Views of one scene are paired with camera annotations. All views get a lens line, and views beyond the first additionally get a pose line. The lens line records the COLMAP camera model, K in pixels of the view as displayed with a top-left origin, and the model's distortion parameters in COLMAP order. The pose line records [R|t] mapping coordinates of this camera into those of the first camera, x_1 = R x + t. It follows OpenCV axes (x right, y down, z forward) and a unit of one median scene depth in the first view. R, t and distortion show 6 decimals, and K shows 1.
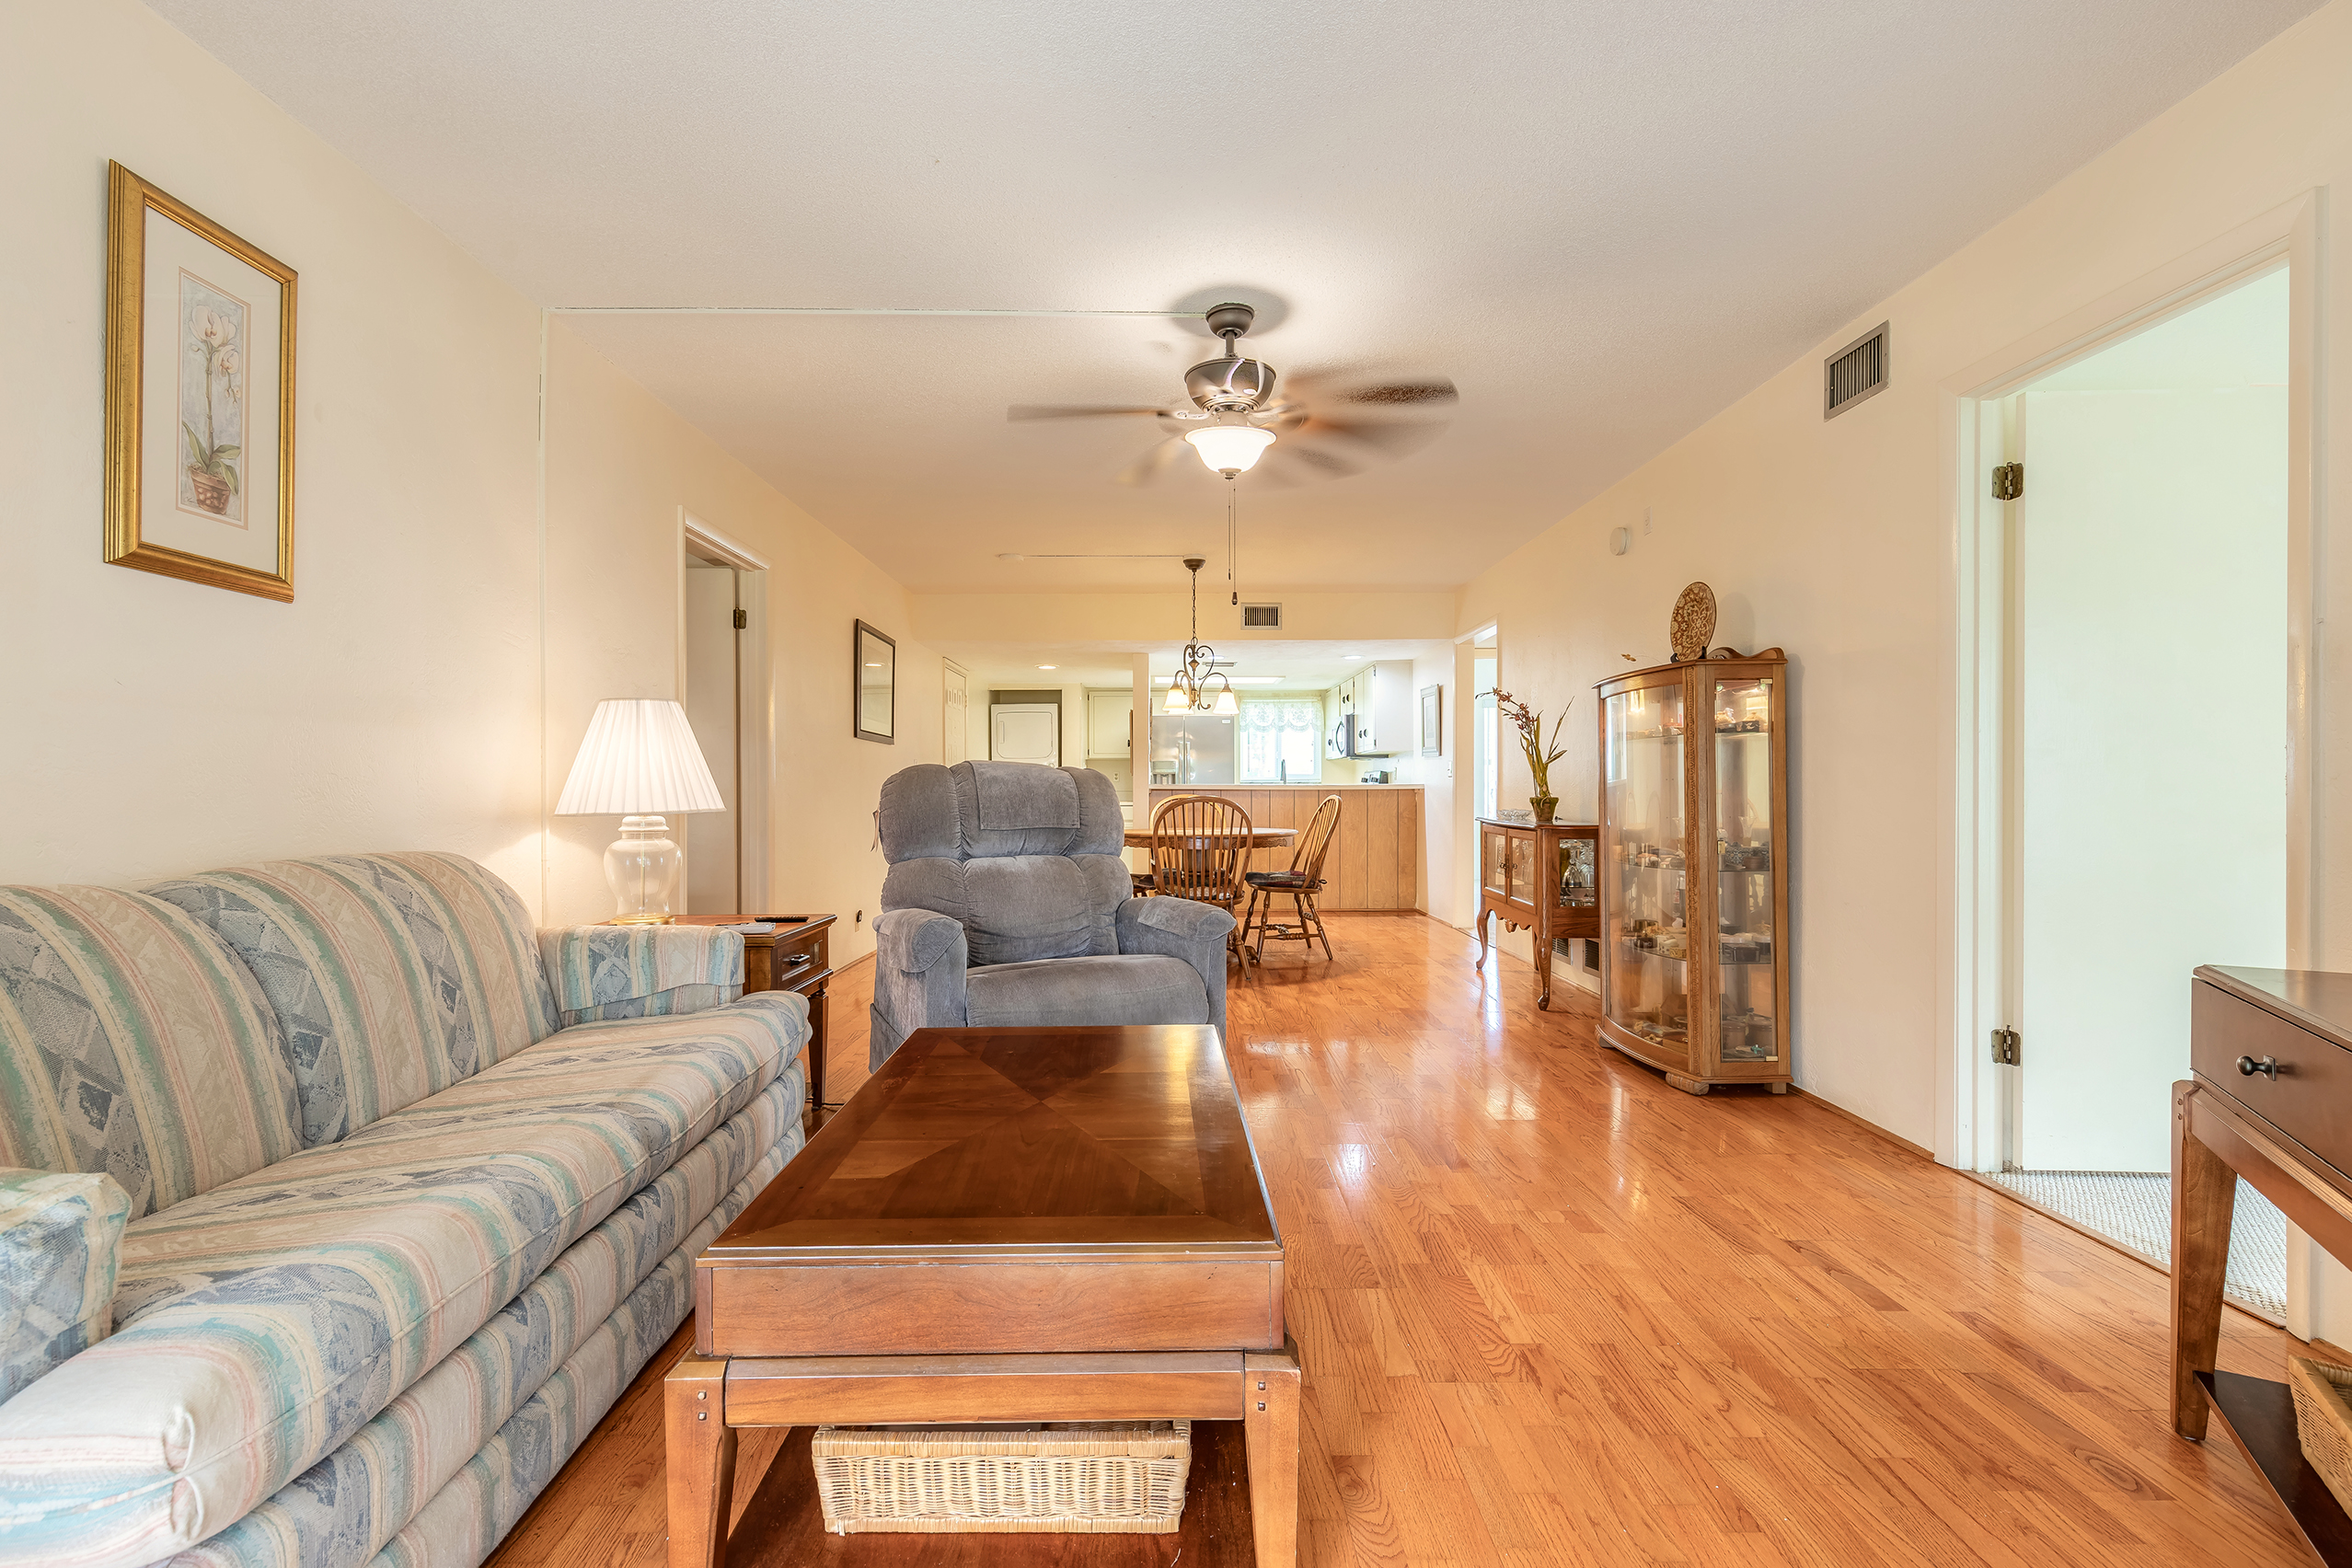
lens RADIAL K [[1068.3, 0, 1178.2], [0, 1068.3, 778.4], [0, 0, 1]] dist [0.008144, -0.001266]
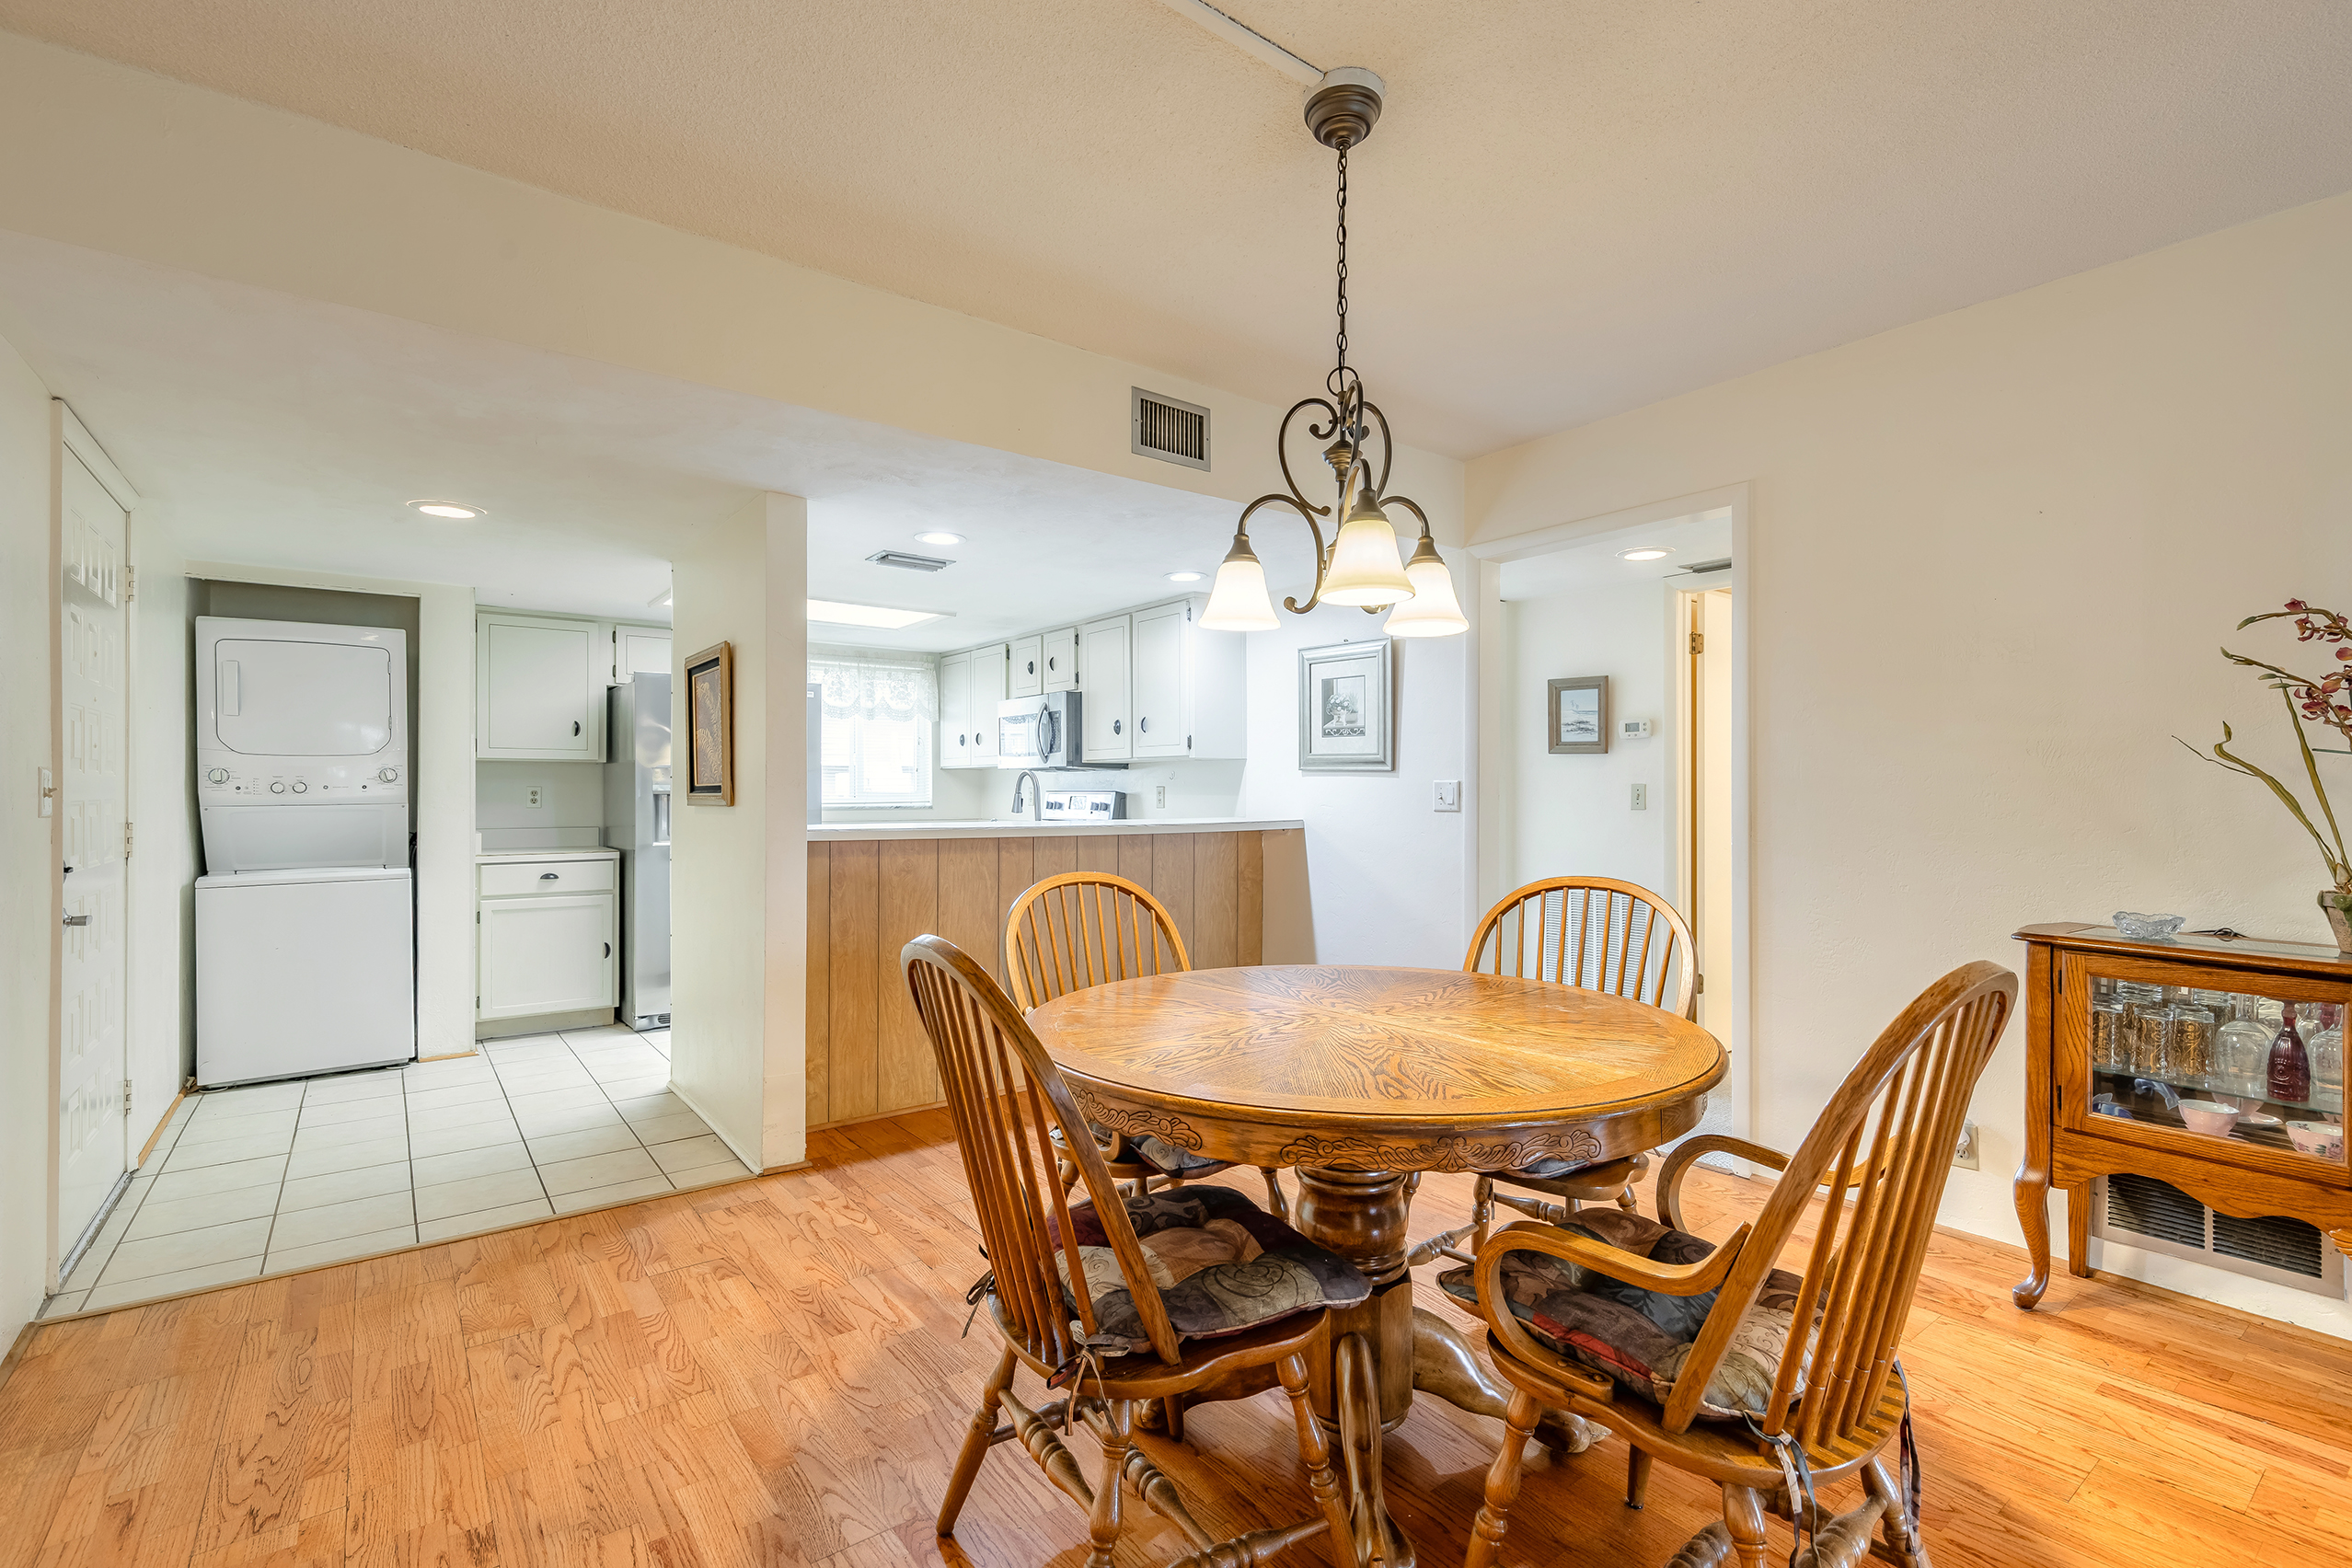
lens RADIAL K [[1068.3, 0, 1186.9], [0, 1068.3, 786.1], [0, 0, 1]] dist [0.008144, -0.001266]
pose [[0.801542, 0.008007, 0.597885, -0.130375], [-0.005403, 0.999966, -0.006149, -0.006475], [-0.597914, 0.001699, 0.801558, 0.510527]]
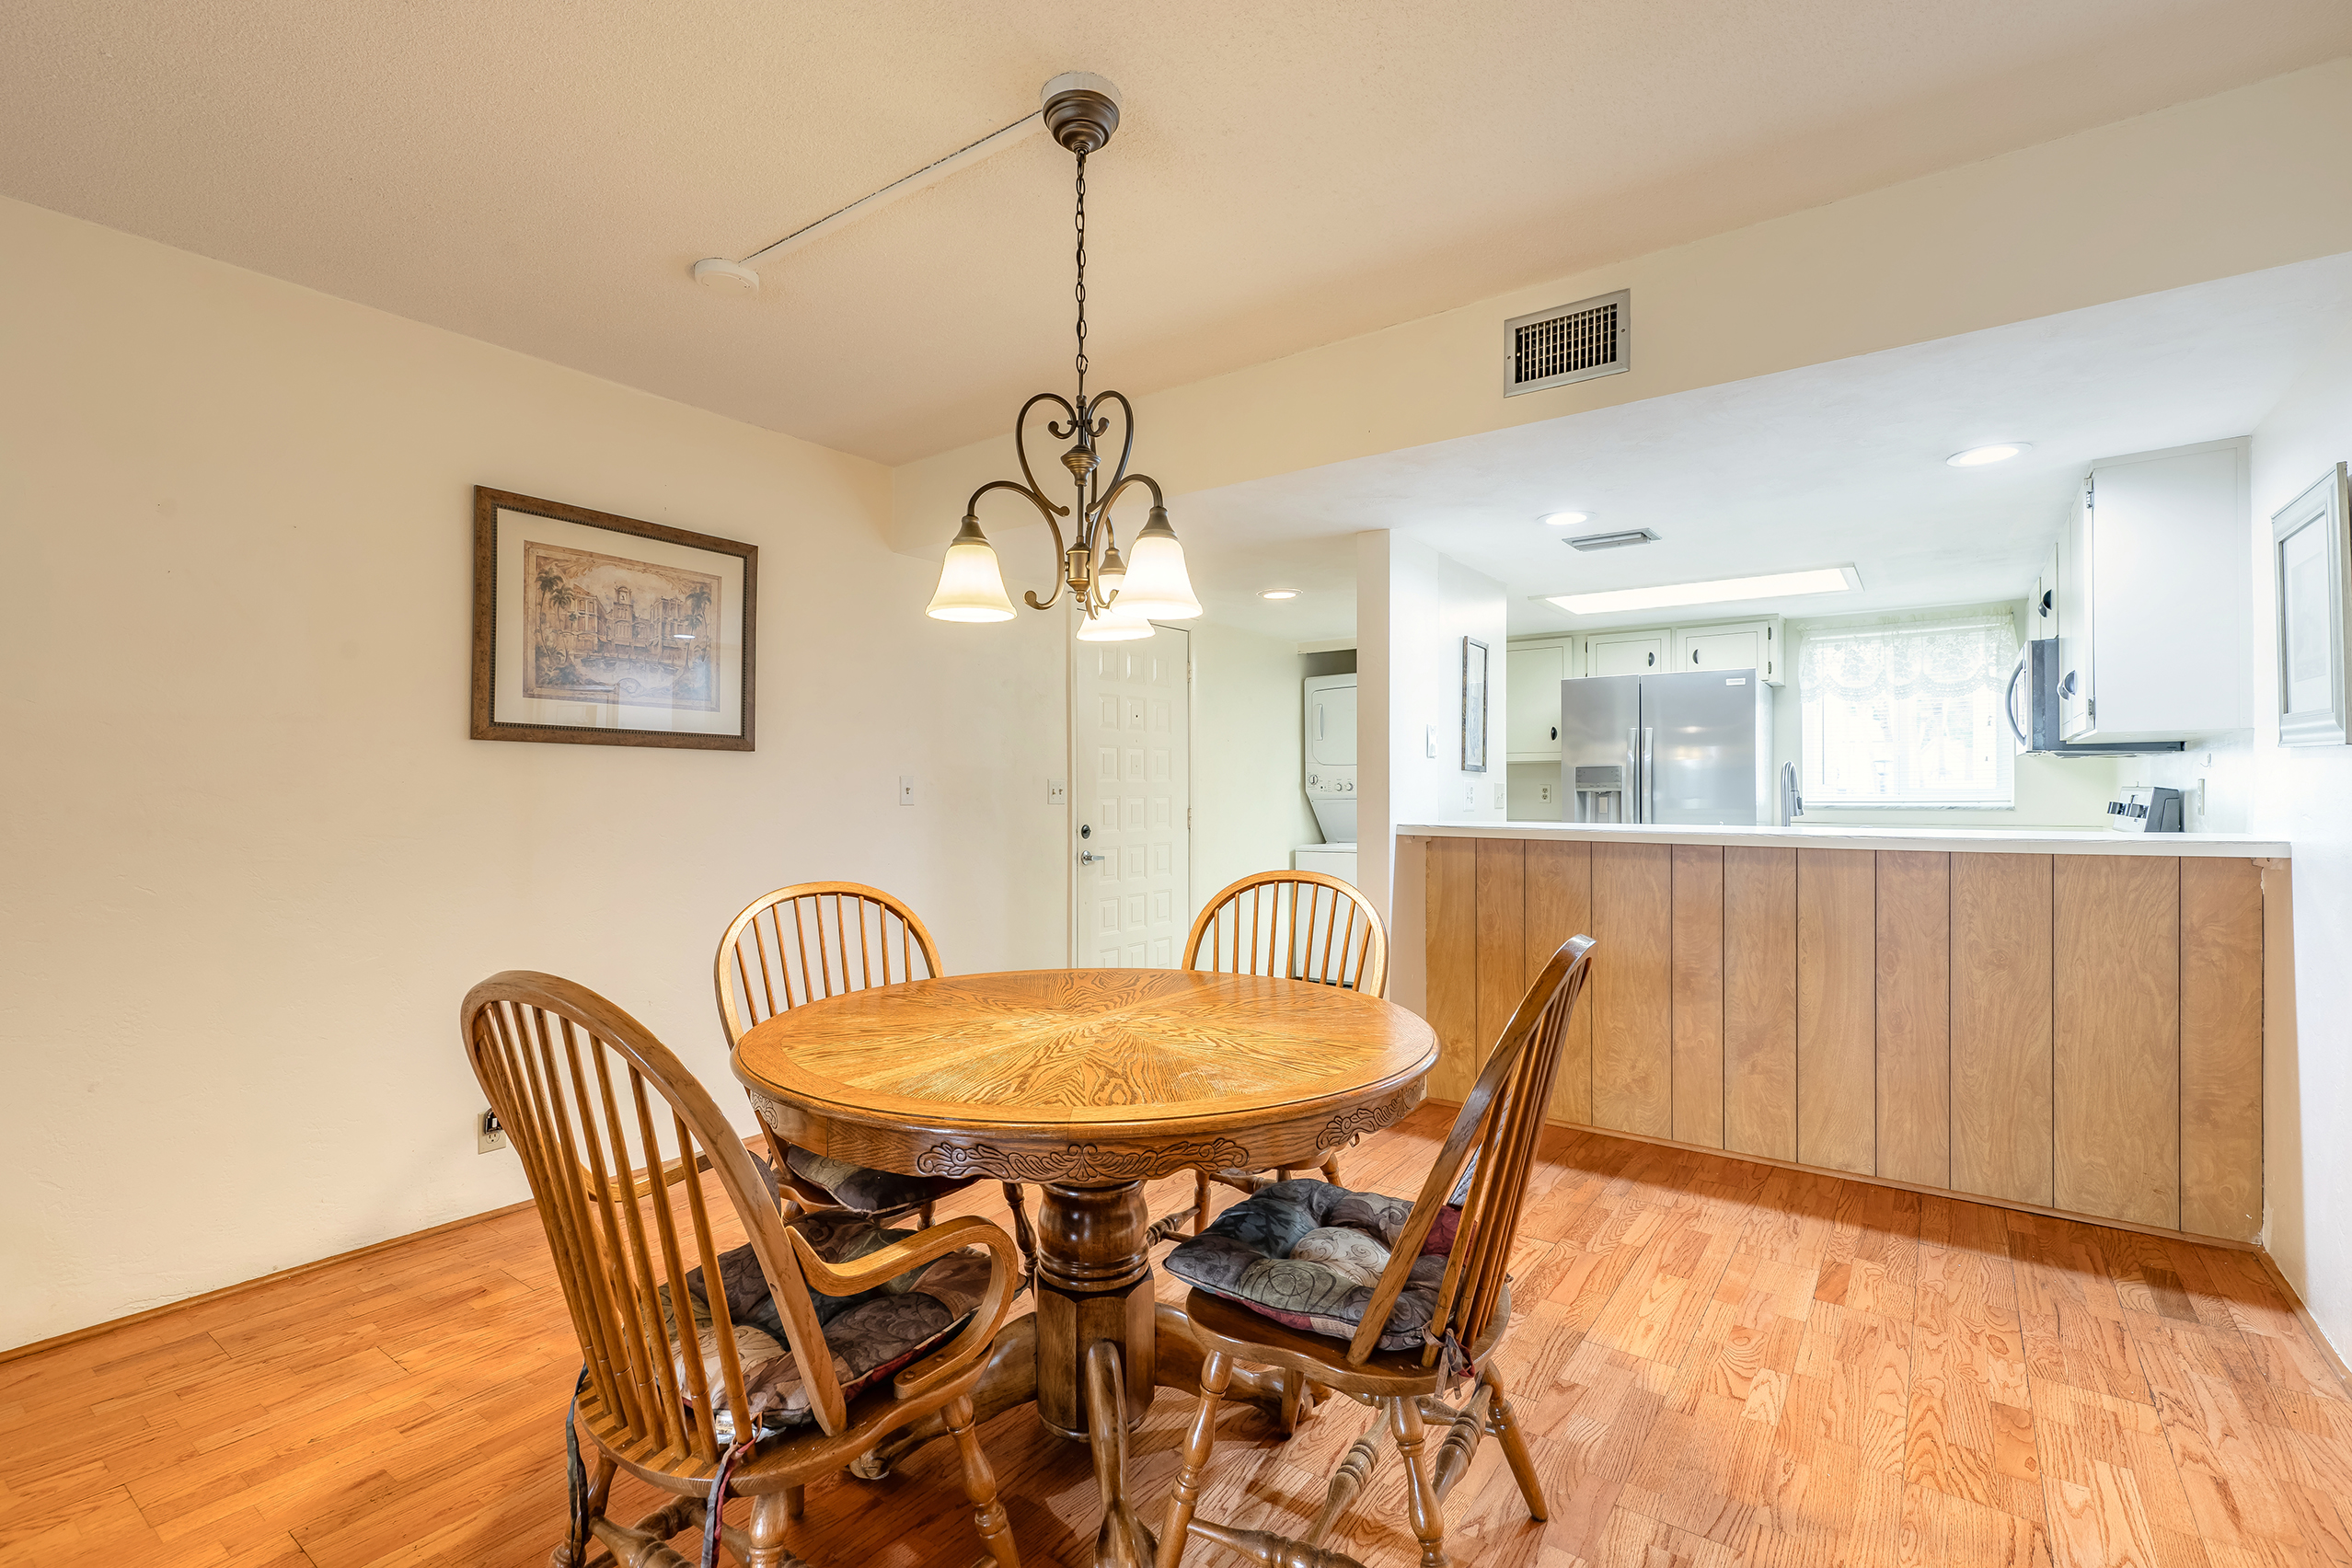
lens RADIAL K [[1068.3, 0, 1146.3], [0, 1068.3, 780.0], [0, 0, 1]] dist [0.008144, -0.001266]
pose [[0.794230, -0.002126, -0.607614, 0.138492], [0.000286, 0.999995, -0.003124, -0.008576], [0.607618, 0.002307, 0.794226, 0.500935]]
